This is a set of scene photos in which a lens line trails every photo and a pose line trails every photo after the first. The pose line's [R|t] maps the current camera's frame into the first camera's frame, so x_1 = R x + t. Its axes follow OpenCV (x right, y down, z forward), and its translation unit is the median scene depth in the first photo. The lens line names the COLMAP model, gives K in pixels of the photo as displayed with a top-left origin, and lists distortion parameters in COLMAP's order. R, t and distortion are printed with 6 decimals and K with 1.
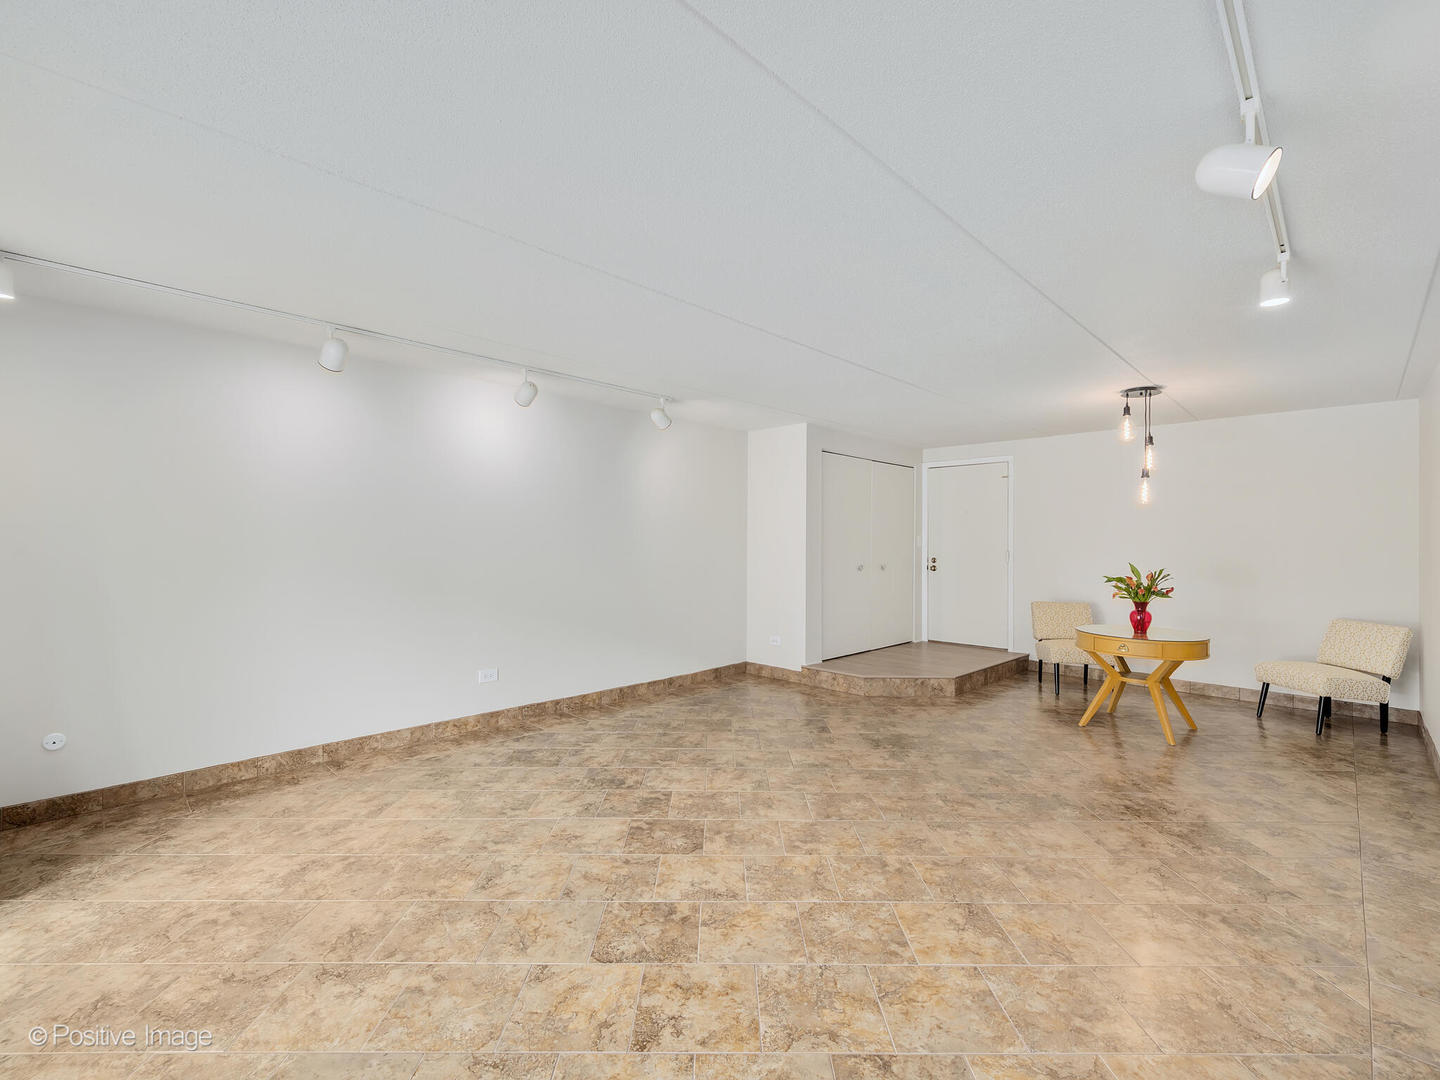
lens RADIAL K [[629.0, 0, 726.0], [0, 629.0, 543.3], [0, 0, 1]] dist [-0.001849, 0.000031]
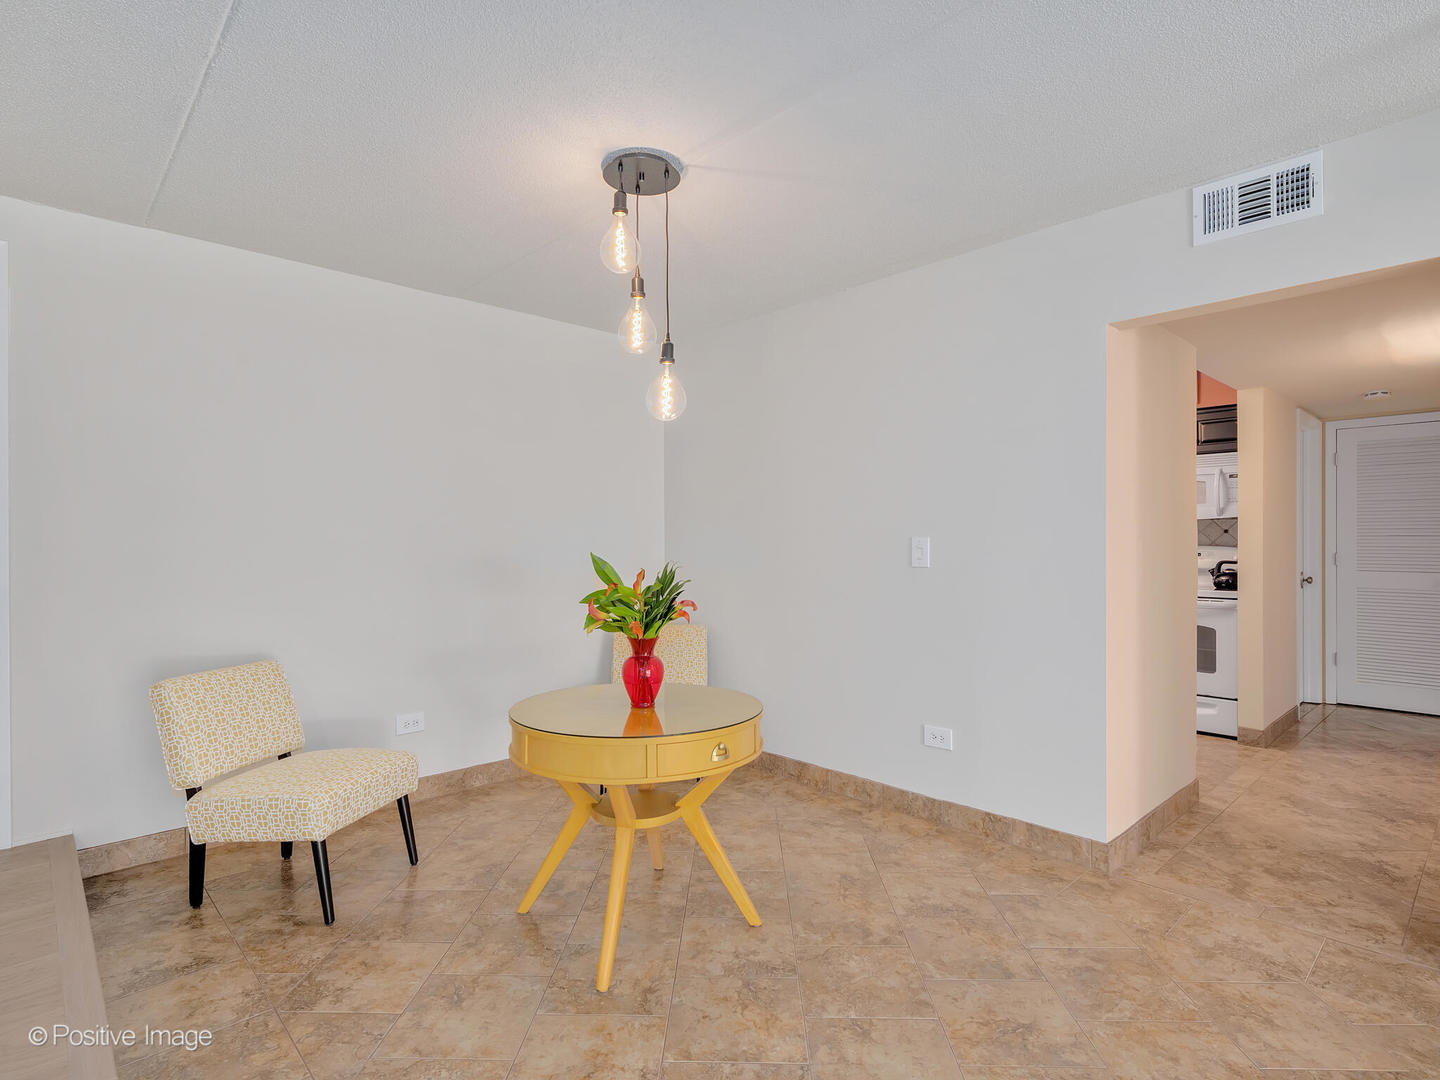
lens RADIAL K [[735.2, 0, 720.0], [0, 735.2, 540.0], [0, 0, 1]] dist [-0.003643, -0.000565]
pose [[0.030304, -0.008930, 0.999501, 0.169976], [0.006492, 0.999941, 0.008737, 0.023252], [-0.999520, 0.006224, 0.030360, 1.177891]]
